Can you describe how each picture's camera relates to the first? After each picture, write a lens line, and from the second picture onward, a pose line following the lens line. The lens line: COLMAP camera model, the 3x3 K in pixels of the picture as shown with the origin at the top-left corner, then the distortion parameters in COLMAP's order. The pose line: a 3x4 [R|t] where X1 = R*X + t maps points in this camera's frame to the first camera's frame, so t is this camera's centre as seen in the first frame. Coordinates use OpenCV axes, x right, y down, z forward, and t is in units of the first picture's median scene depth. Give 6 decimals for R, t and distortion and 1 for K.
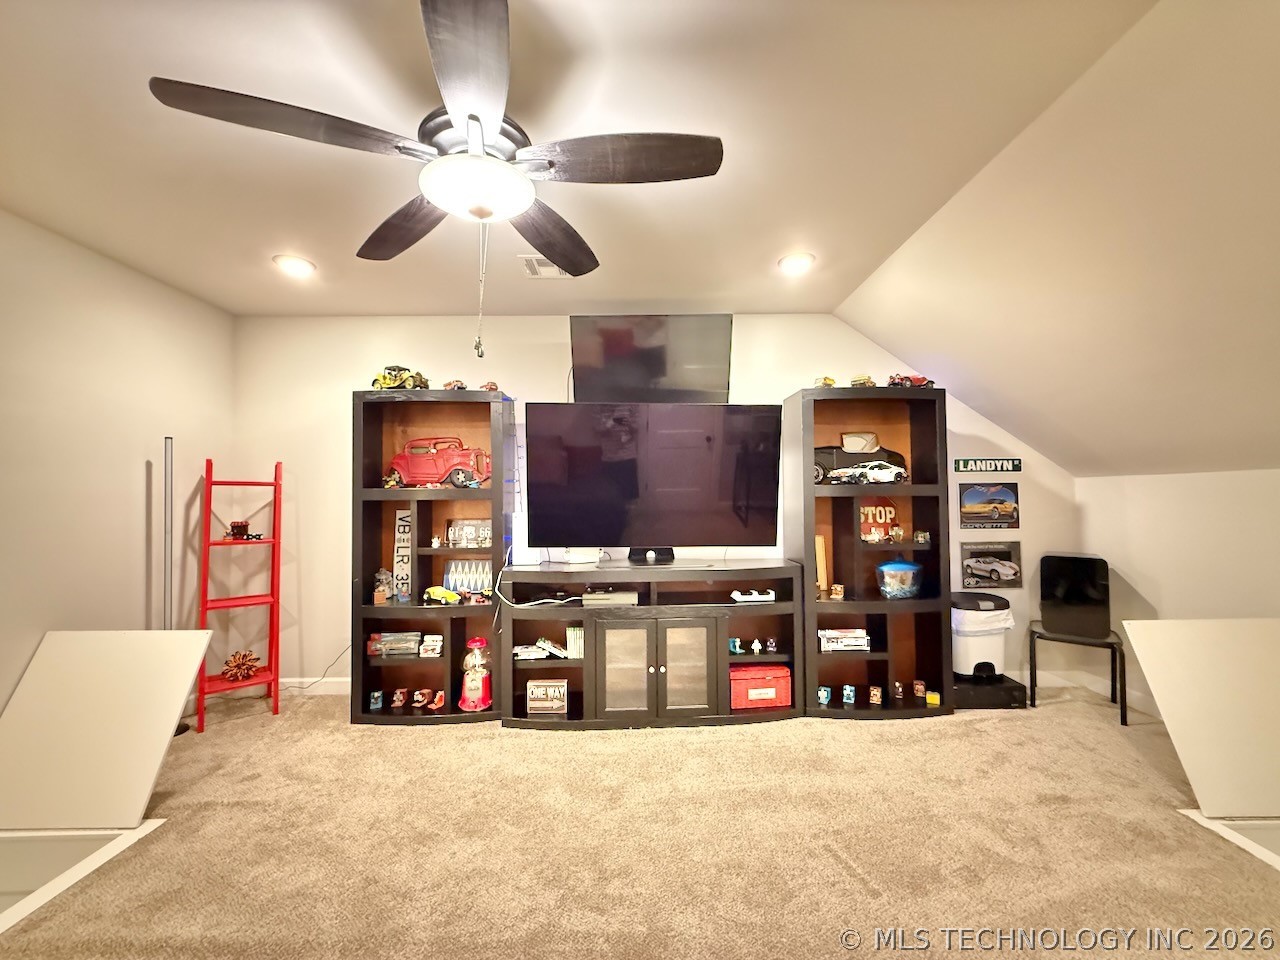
lens RADIAL K [[507.9, 0, 639.1], [0, 507.9, 482.3], [0, 0, 1]] dist [-0.001551, 0.000761]
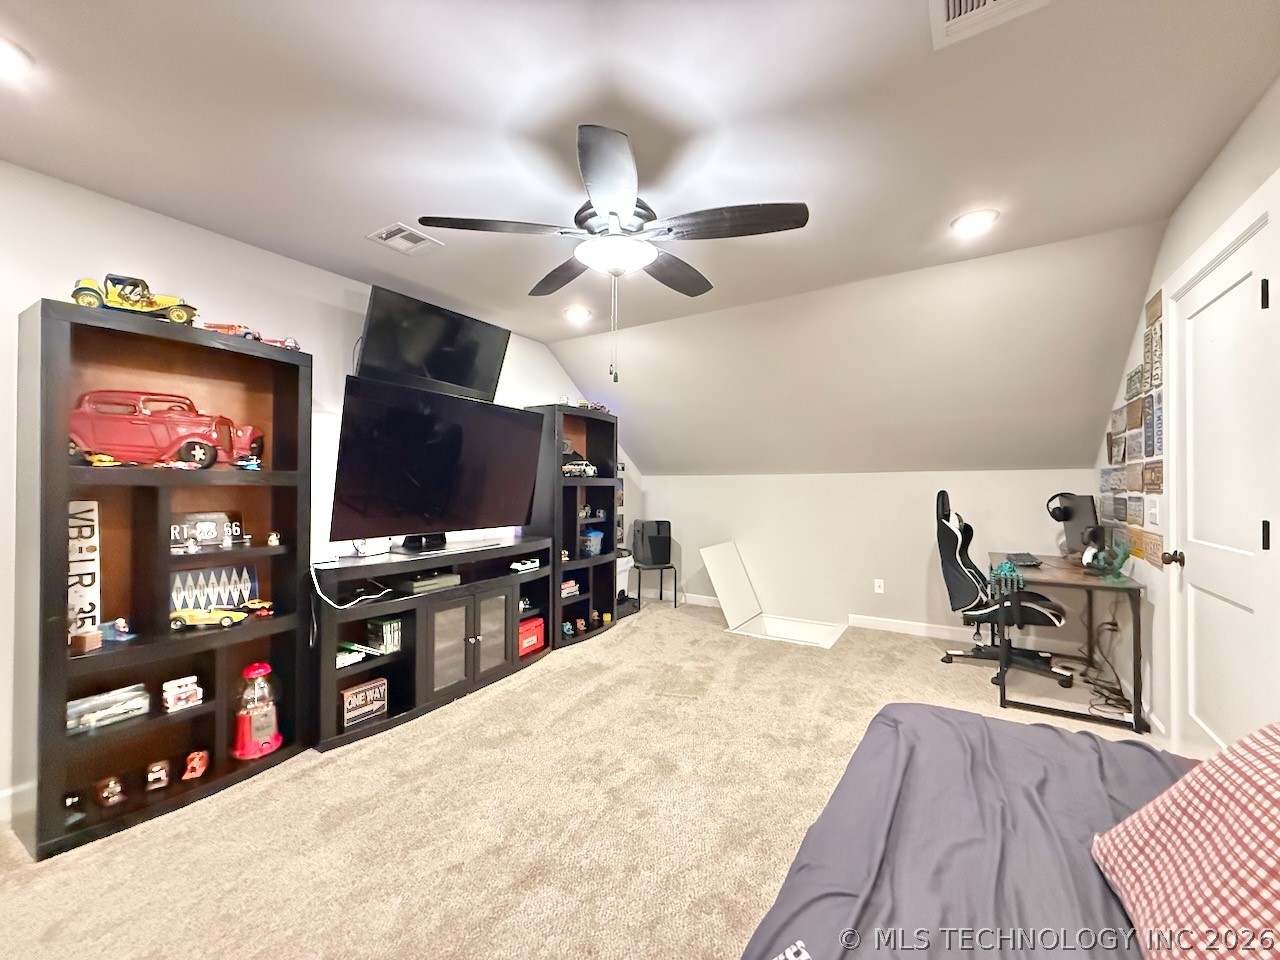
lens RADIAL K [[507.9, 0, 638.8], [0, 507.9, 481.8], [0, 0, 1]] dist [-0.001551, 0.000761]
pose [[0.539109, 0.015884, 0.842086, -0.678262], [-0.035122, 0.999376, 0.003635, 0.005299], [-0.841503, -0.031535, 0.539331, 0.102131]]
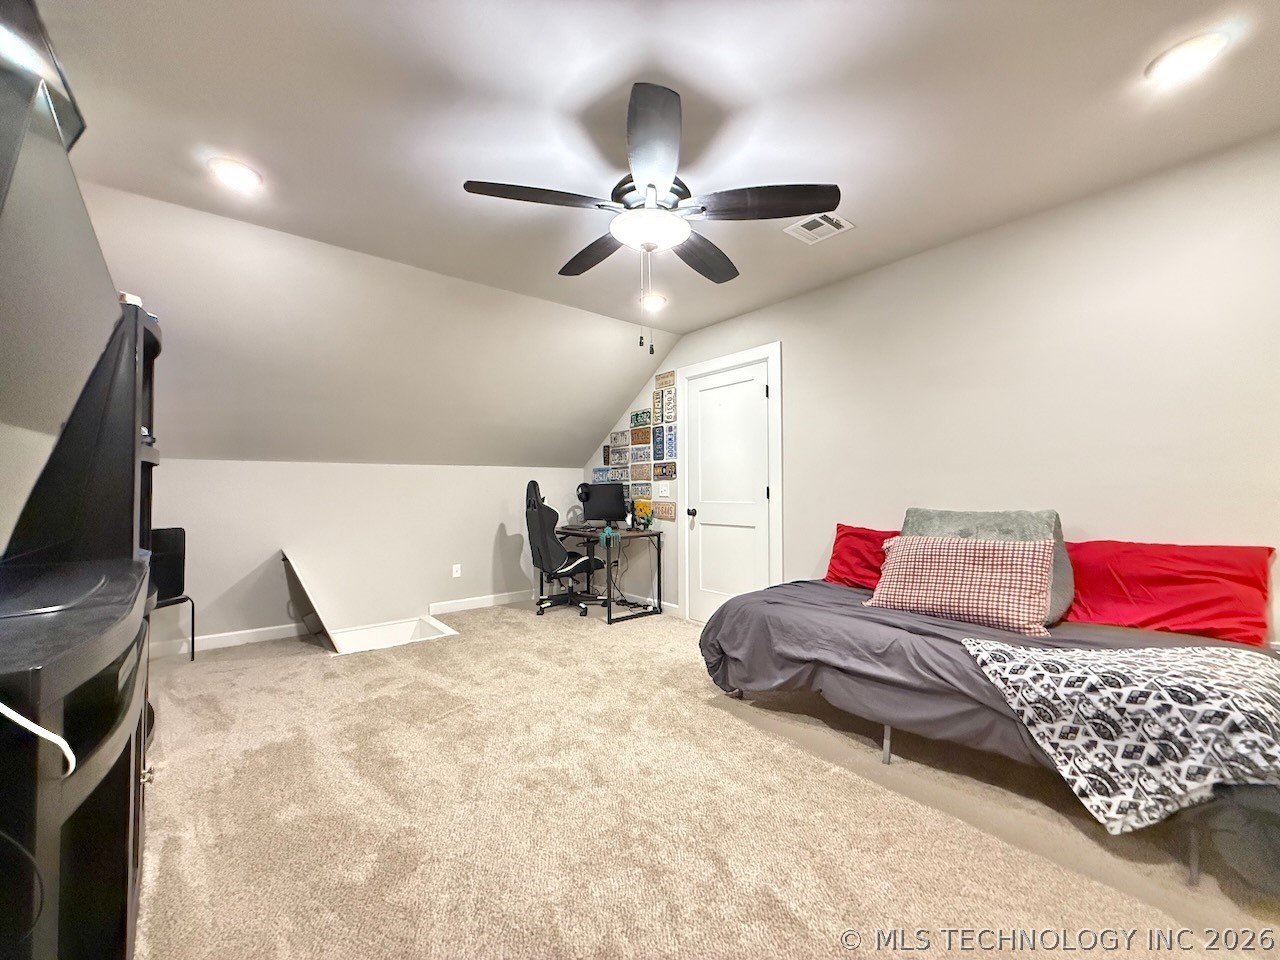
lens RADIAL K [[507.9, 0, 634.8], [0, 507.9, 482.0], [0, 0, 1]] dist [-0.001551, 0.000761]
pose [[-0.625552, 0.026009, 0.779749, -0.654158], [-0.016144, 0.998799, -0.046268, 0.078222], [-0.780015, -0.041531, -0.624381, 0.898808]]
